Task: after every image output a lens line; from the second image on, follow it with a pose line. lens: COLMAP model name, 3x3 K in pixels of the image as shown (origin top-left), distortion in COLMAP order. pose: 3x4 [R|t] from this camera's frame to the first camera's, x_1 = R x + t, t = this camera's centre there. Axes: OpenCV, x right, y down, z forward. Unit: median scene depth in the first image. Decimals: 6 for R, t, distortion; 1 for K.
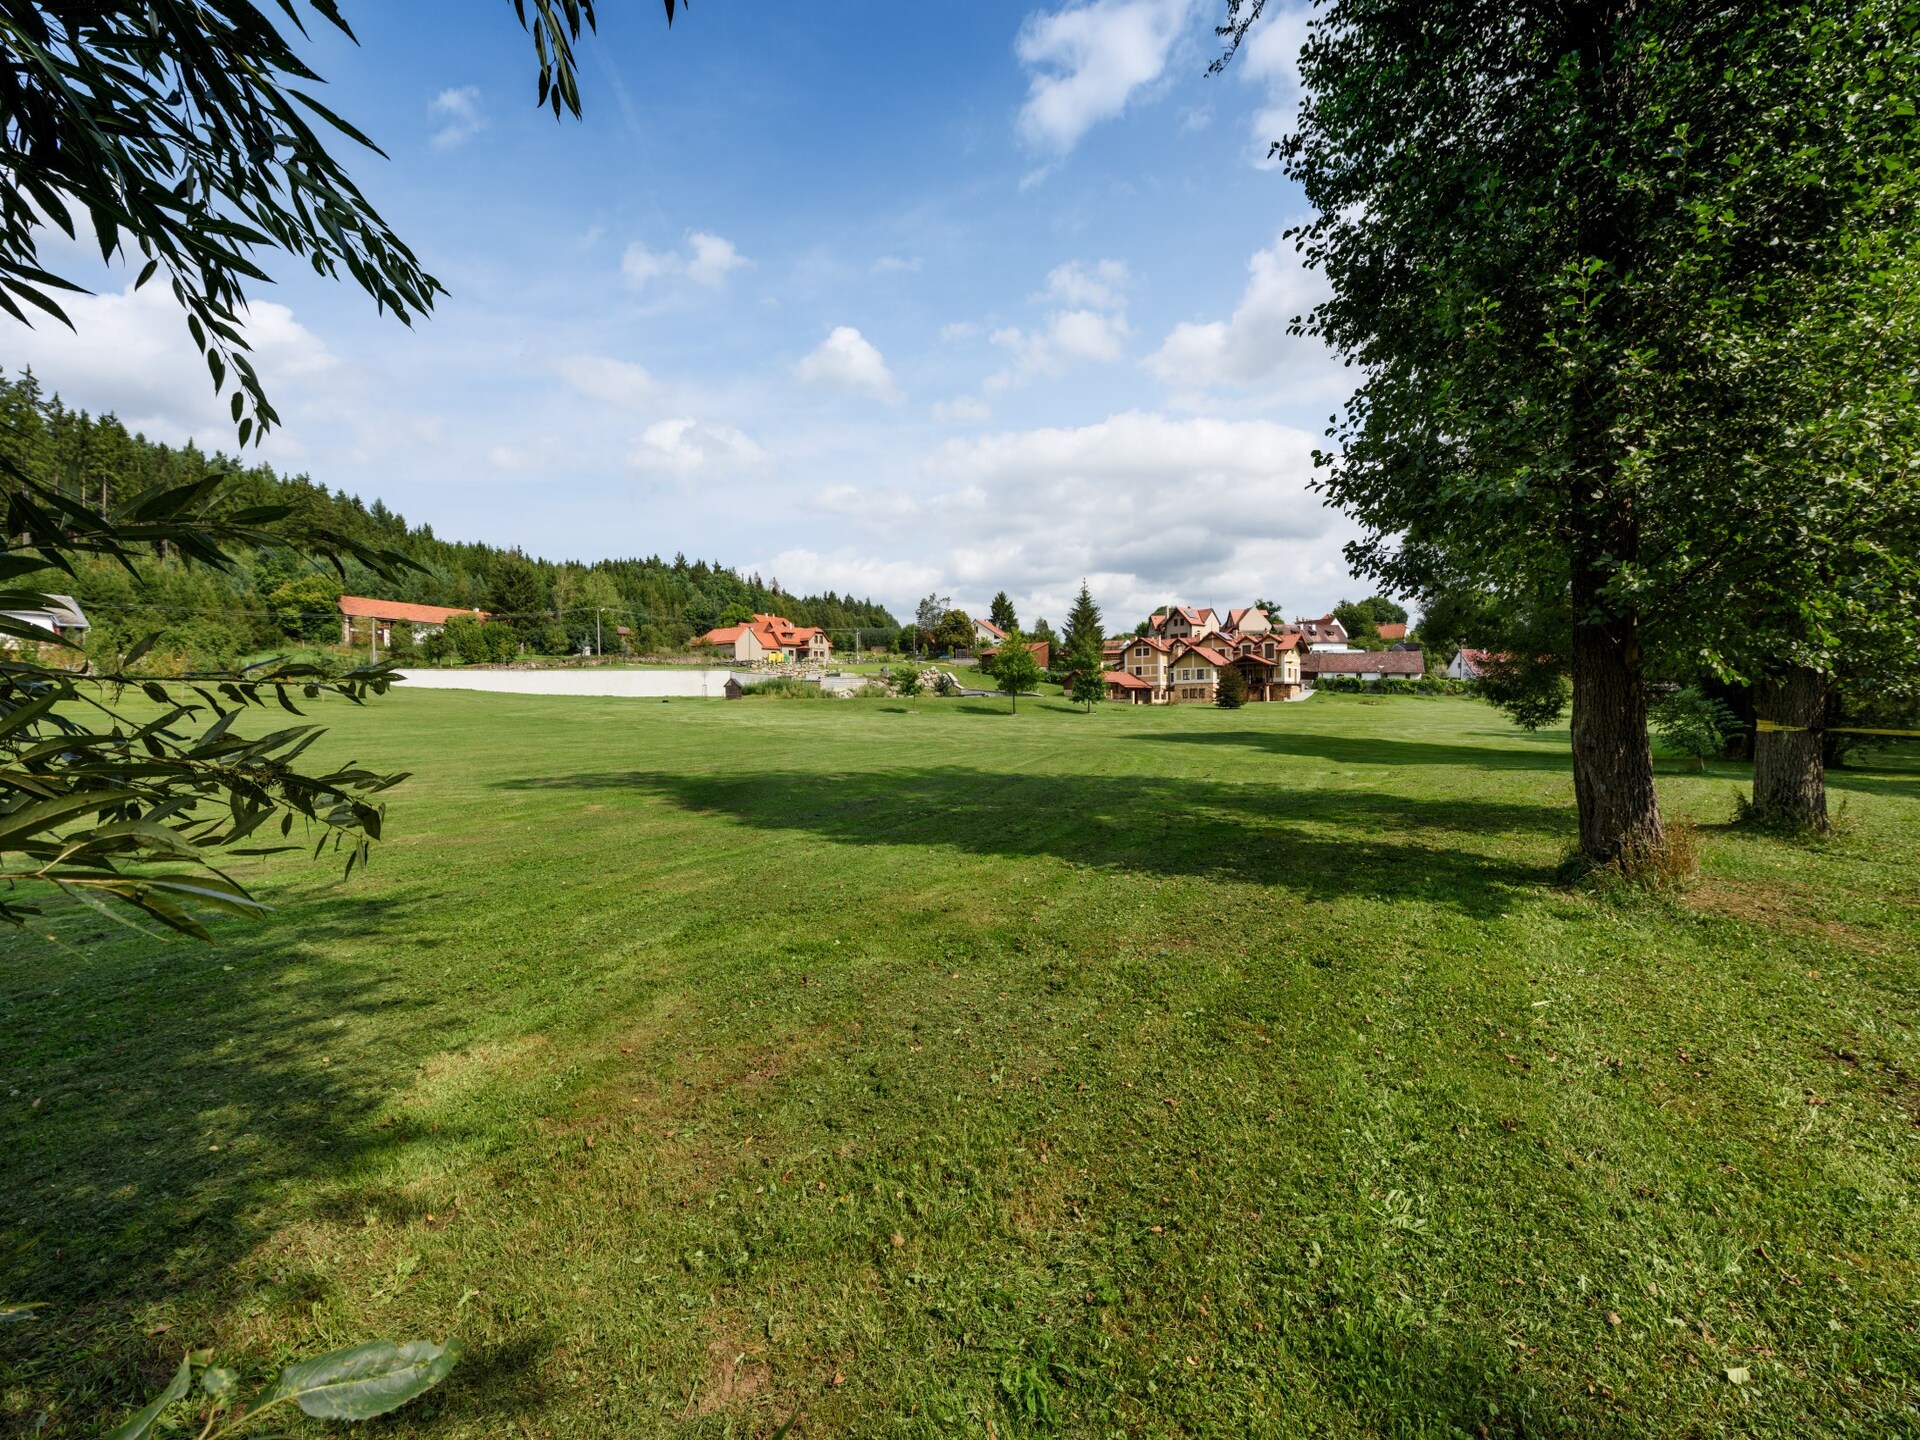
lens RADIAL K [[740.4, 0, 963.3], [0, 740.4, 708.9], [0, 0, 1]] dist [0.006891, -0.004096]
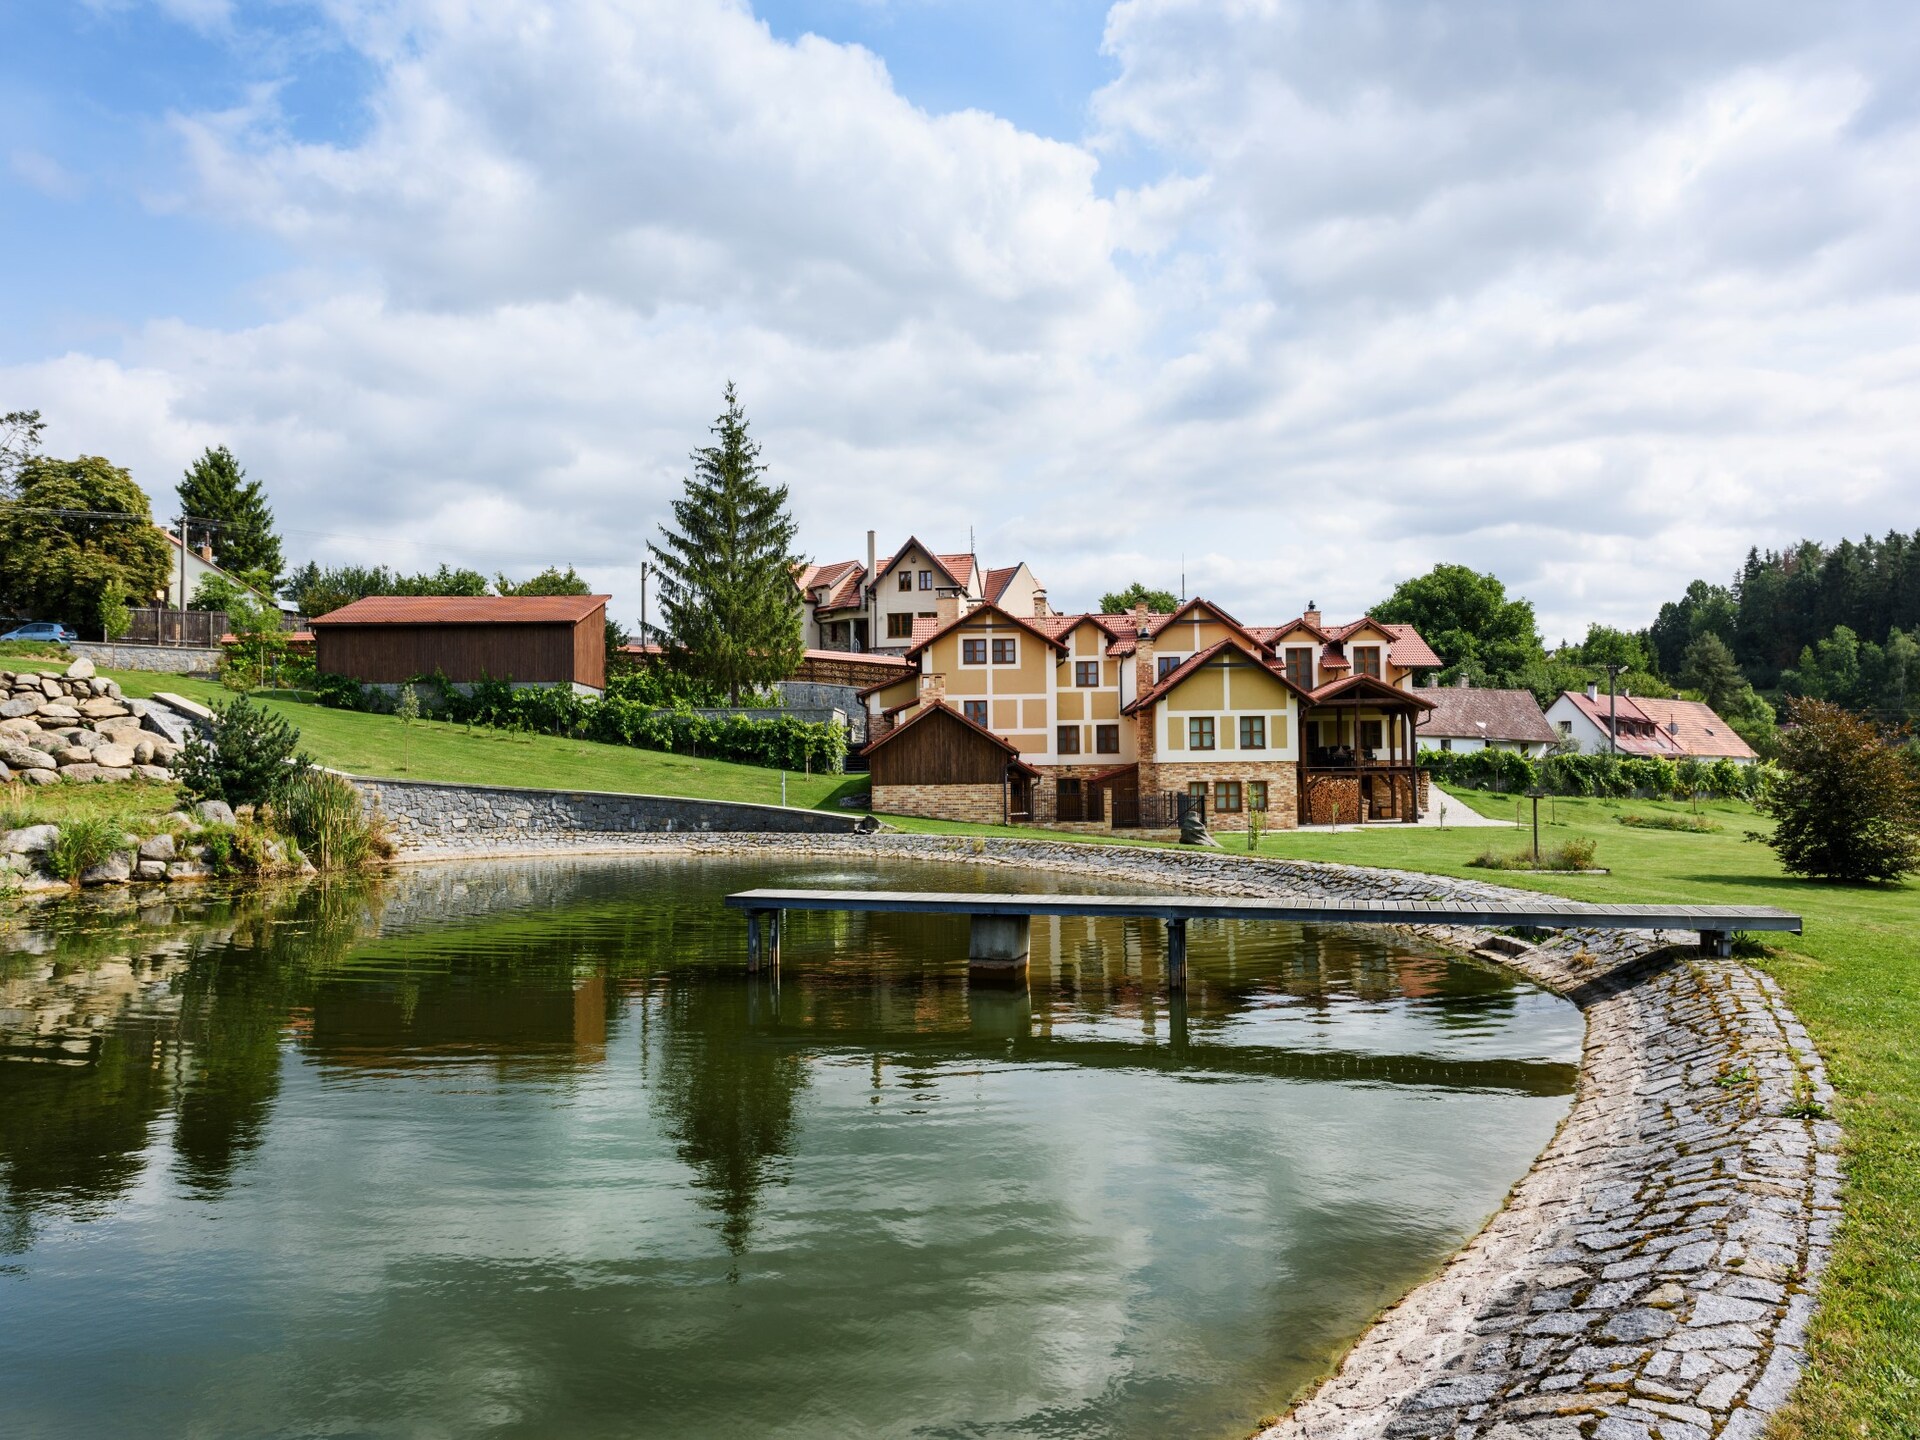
lens RADIAL K [[1237.6, 0, 960.0], [0, 1237.6, 720.0], [0, 0, 1]] dist [0.020390, -0.004421]
pose [[0.748952, 0.029243, 0.661978, -0.065365], [0.006596, 0.998647, -0.051577, -0.017509], [-0.662591, 0.042995, 0.747746, 0.463543]]
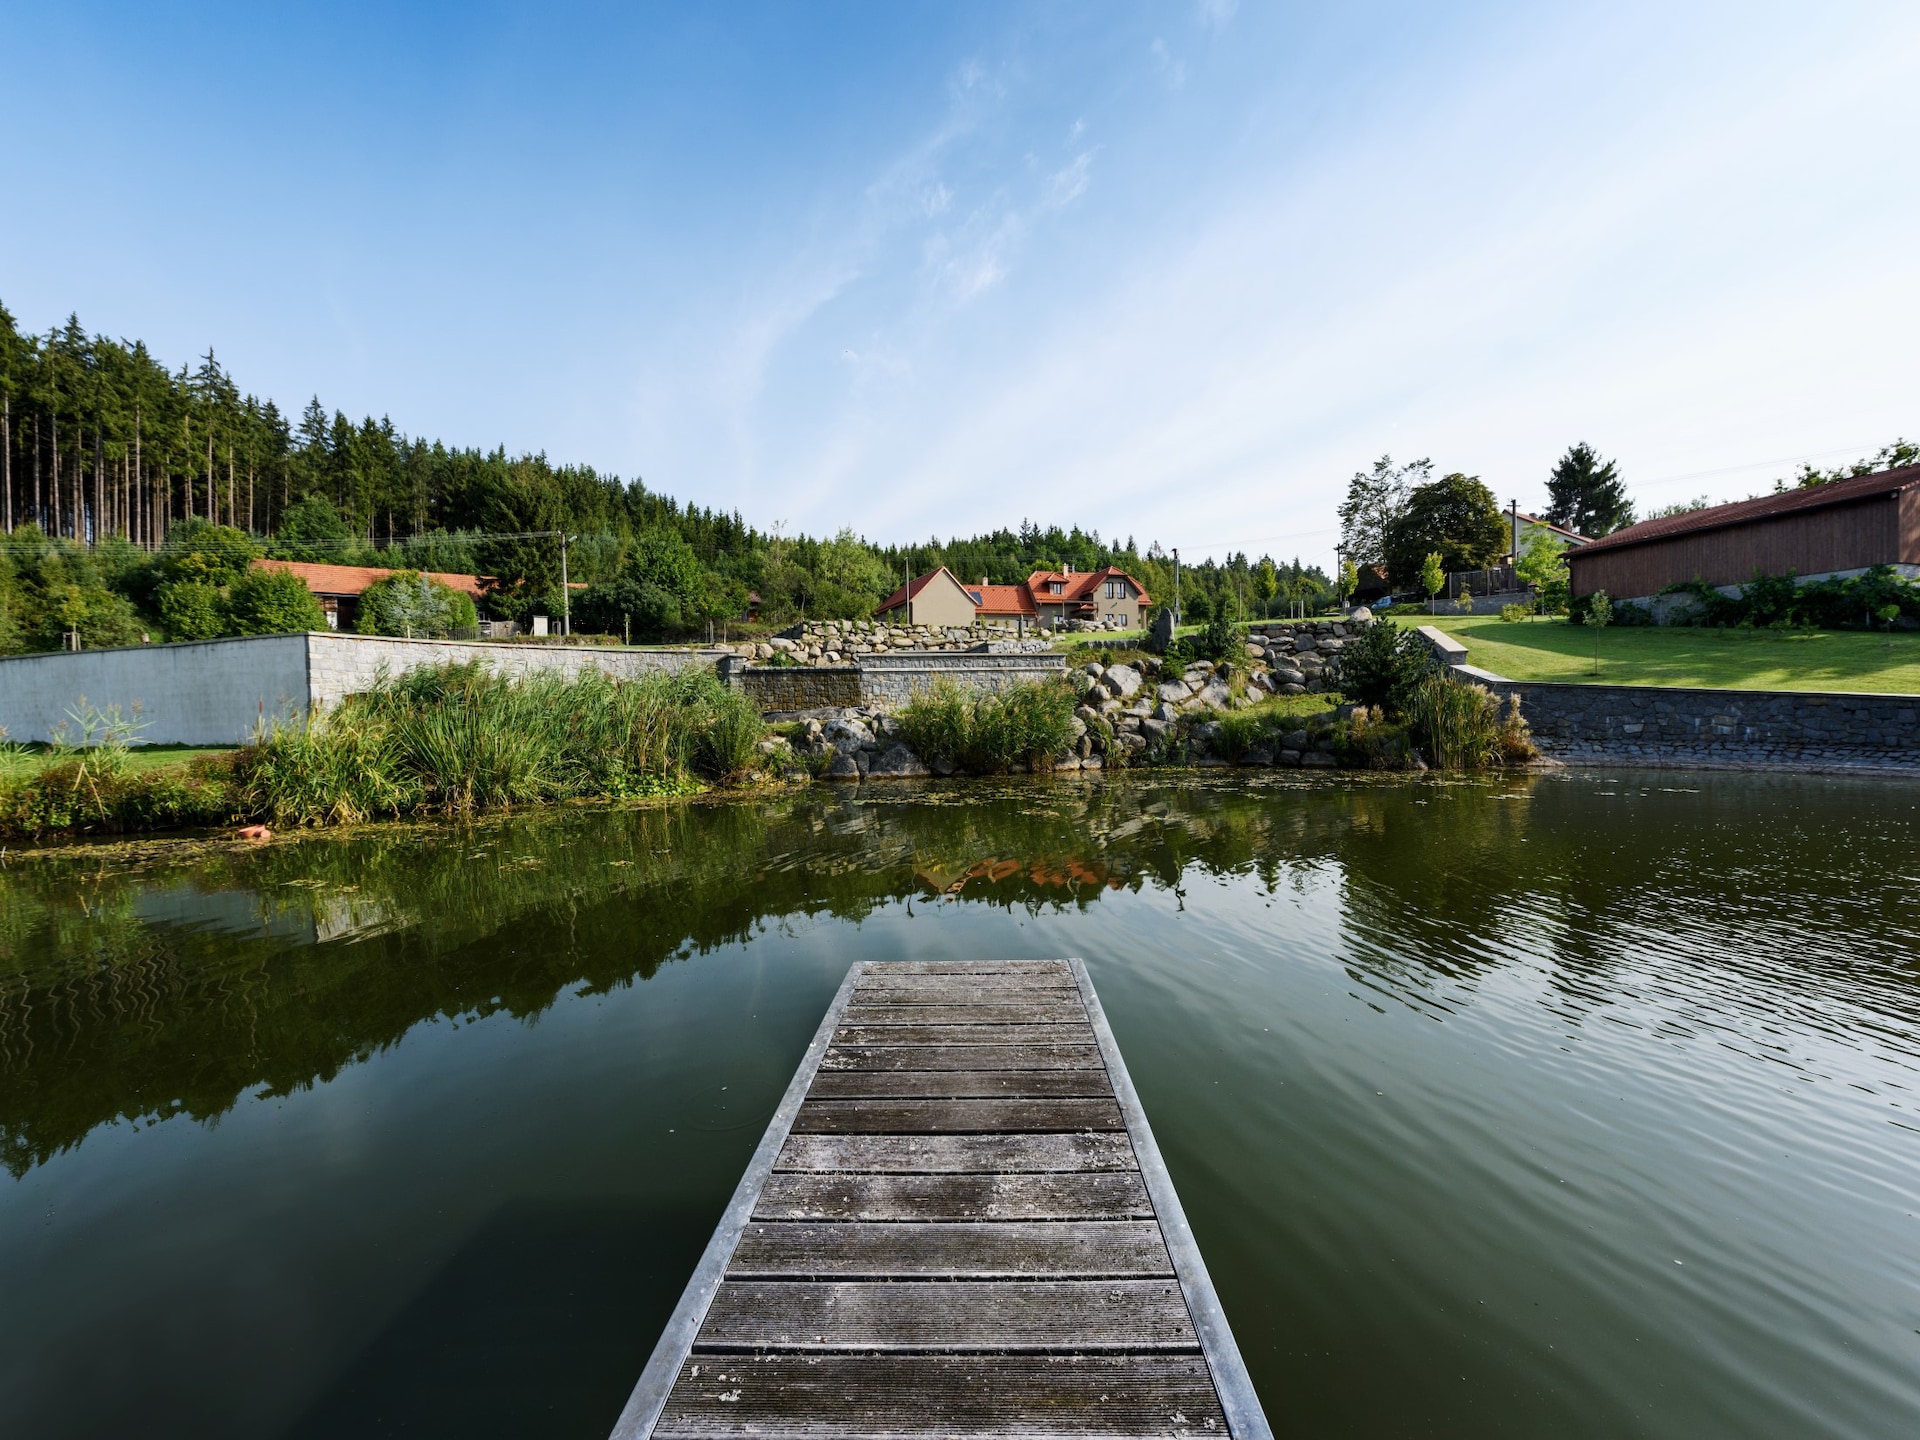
lens RADIAL K [[740.4, 0, 963.3], [0, 740.4, 708.9], [0, 0, 1]] dist [0.006891, -0.004096]
pose [[0.835502, -0.005986, -0.549455, -0.009399], [0.006964, 0.999976, -0.000306, -0.015208], [0.549443, -0.003571, 0.835523, 0.527975]]
